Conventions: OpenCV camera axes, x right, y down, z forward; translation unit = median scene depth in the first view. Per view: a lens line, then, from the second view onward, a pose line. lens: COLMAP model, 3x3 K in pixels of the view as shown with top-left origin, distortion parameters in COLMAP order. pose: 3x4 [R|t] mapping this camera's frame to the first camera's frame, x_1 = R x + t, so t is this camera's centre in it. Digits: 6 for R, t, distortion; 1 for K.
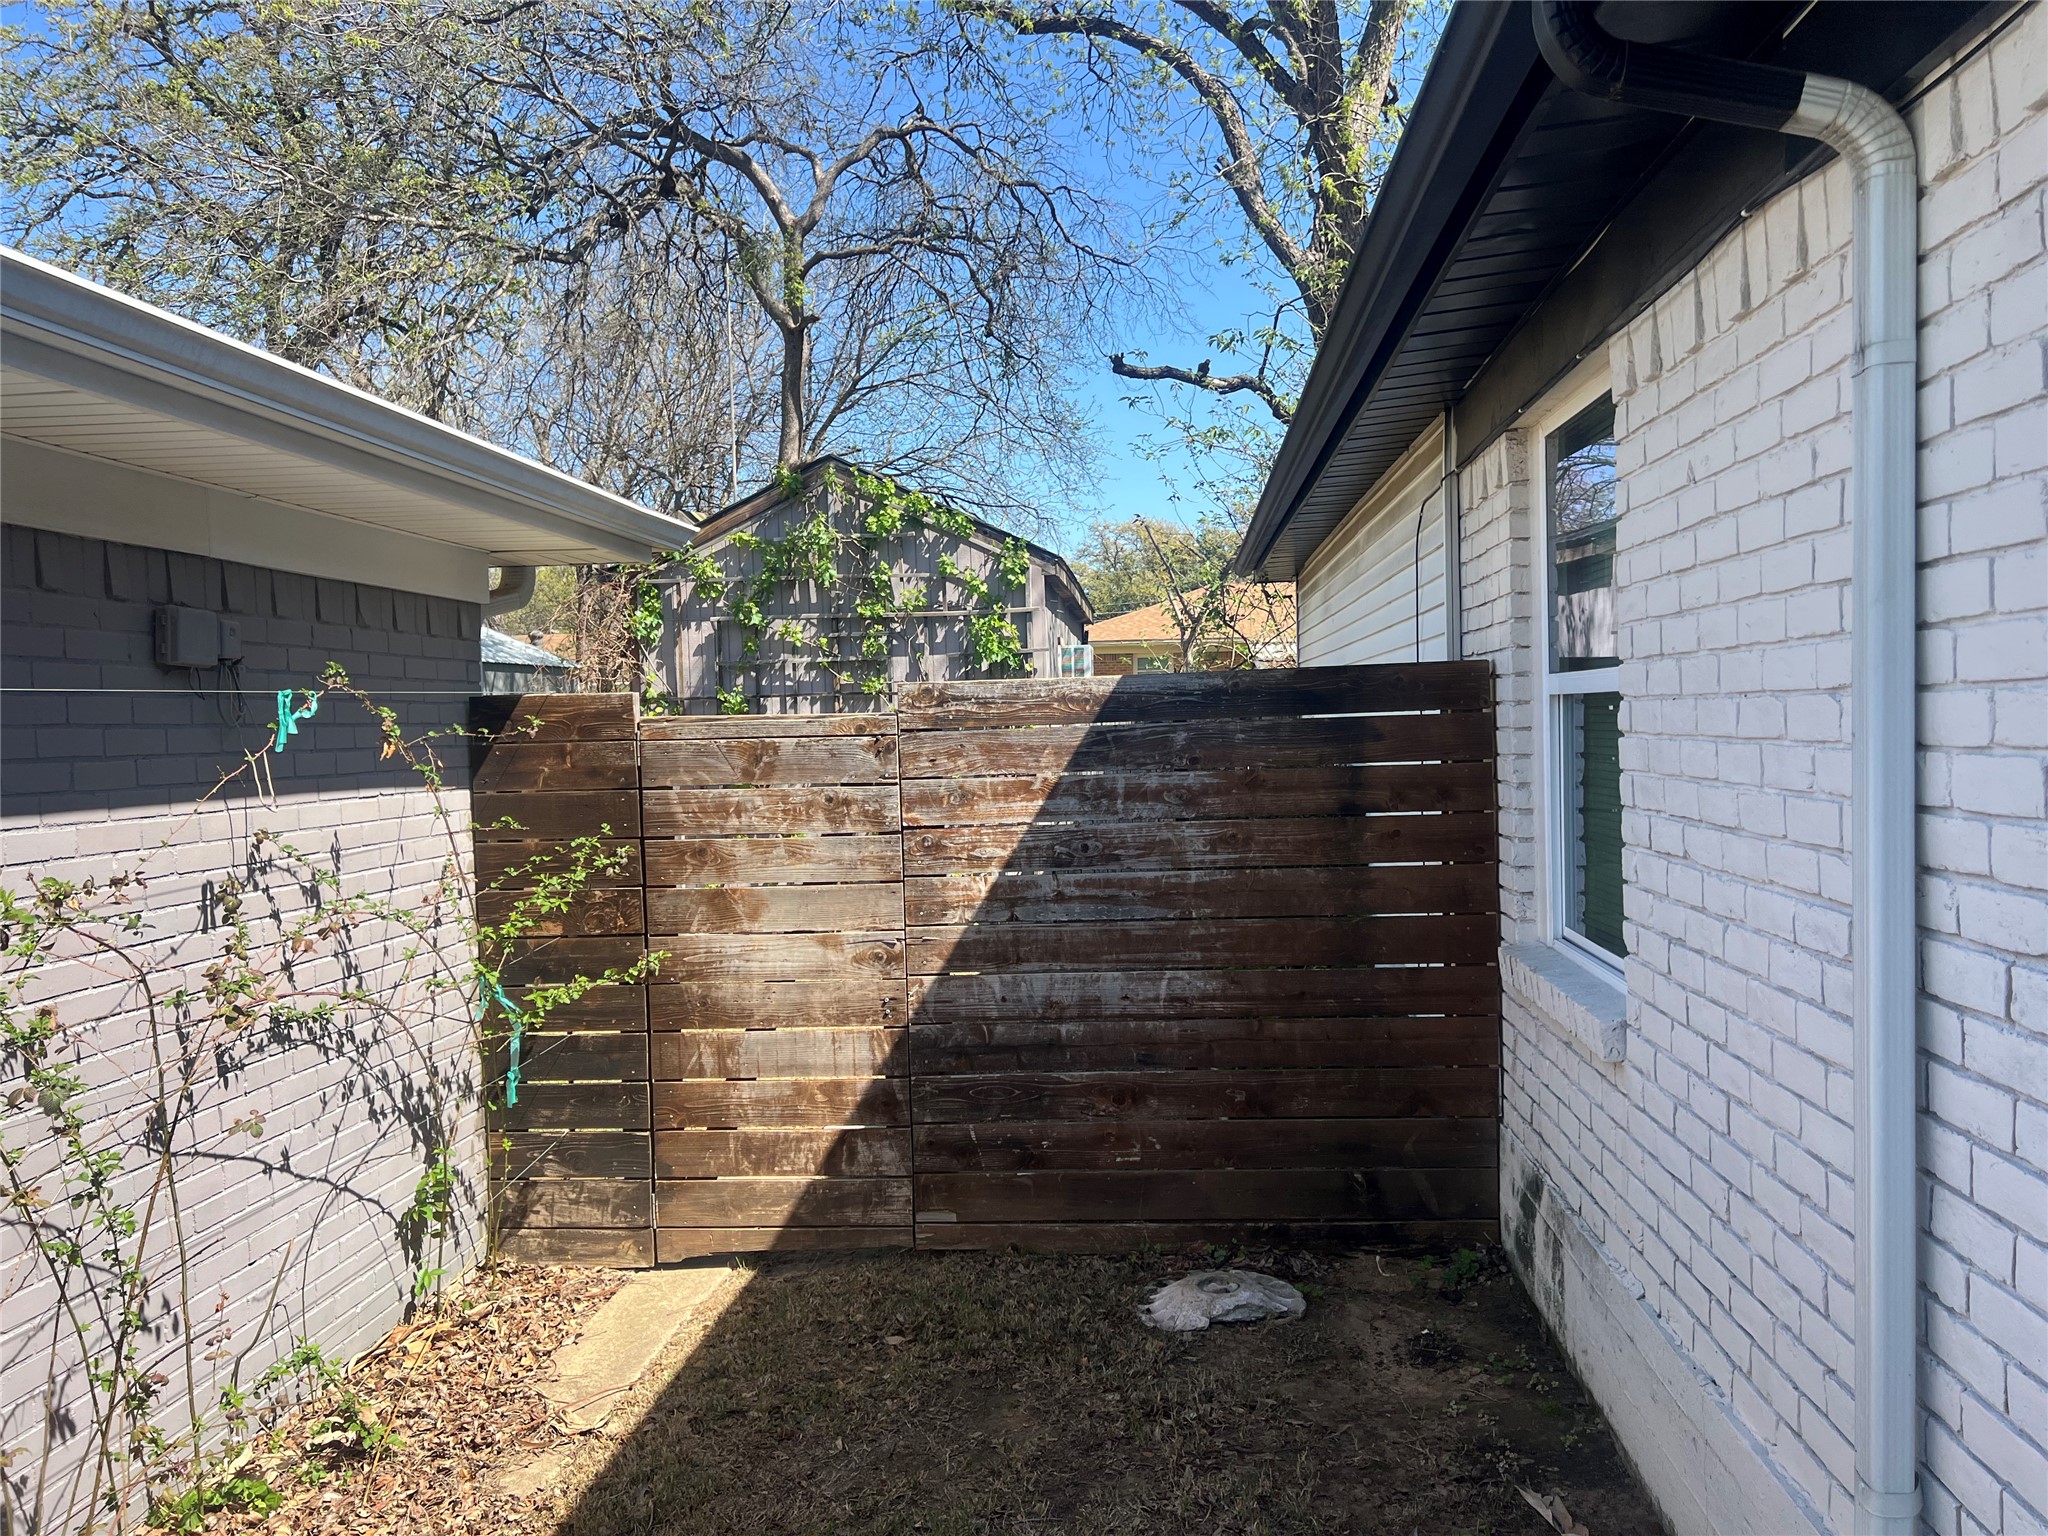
lens RADIAL K [[1568.1, 0, 1025.1], [0, 1568.1, 768.4], [0, 0, 1]] dist [-0.004857, 0.001314]
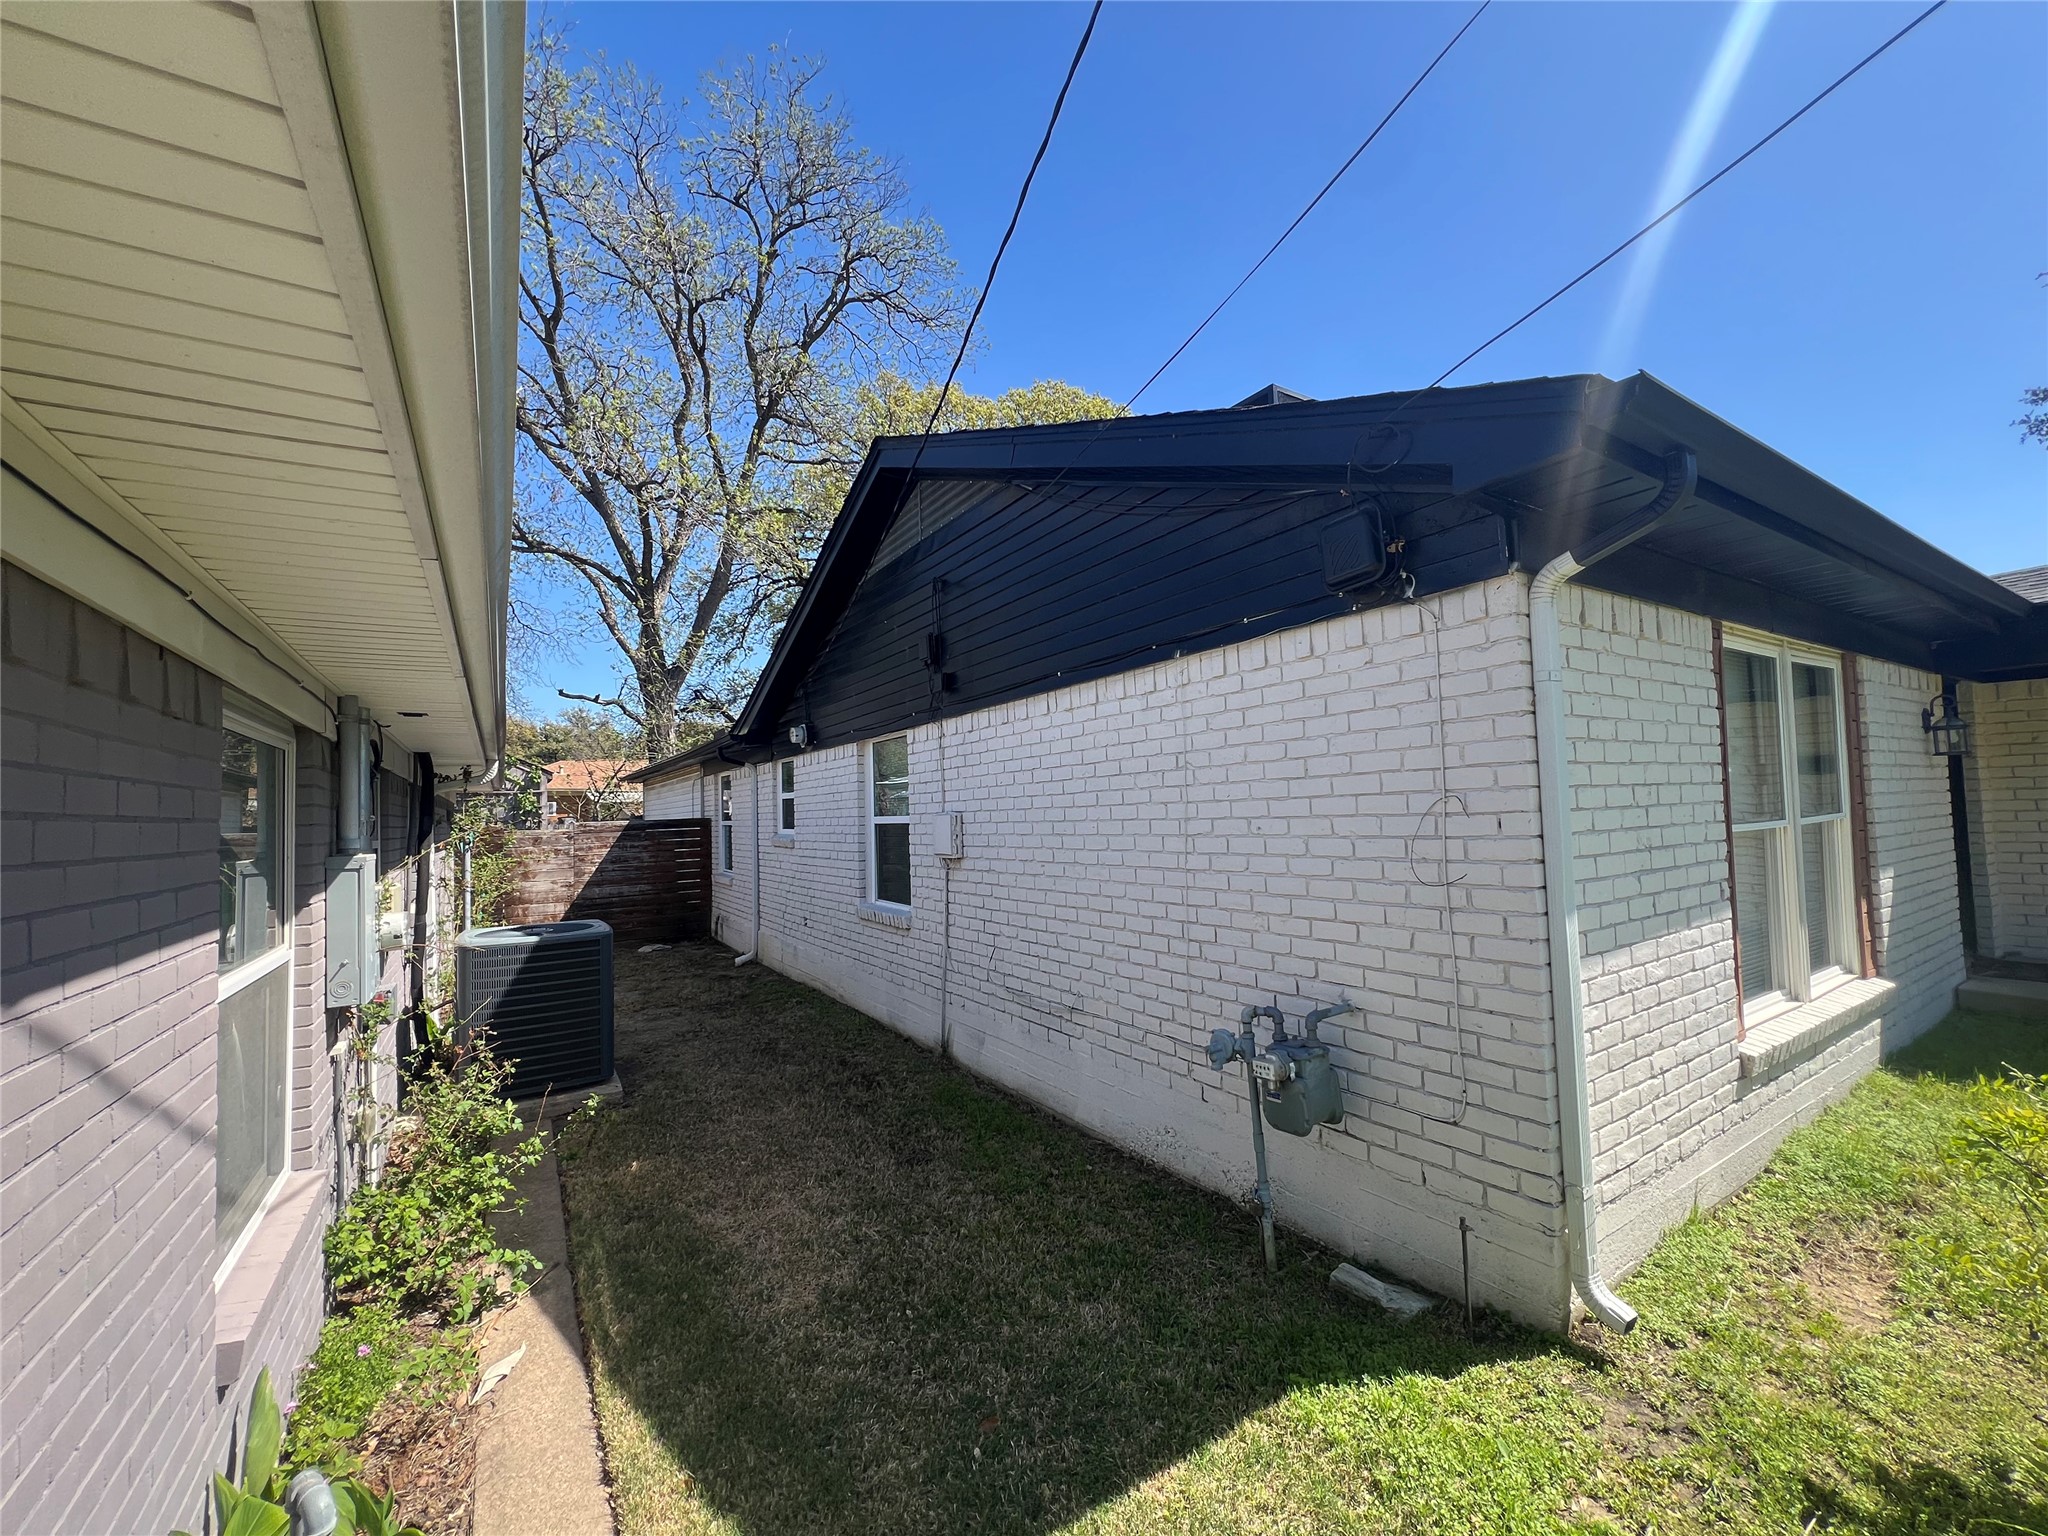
lens RADIAL K [[820.4, 0, 1022.9], [0, 820.4, 772.3], [0, 0, 1]] dist [-0.009542, 0.000335]
pose [[0.790061, 0.034032, 0.612082, -0.497124], [0.026292, 0.995658, -0.089296, 0.042663], [-0.612464, 0.086642, 0.785736, -1.601322]]
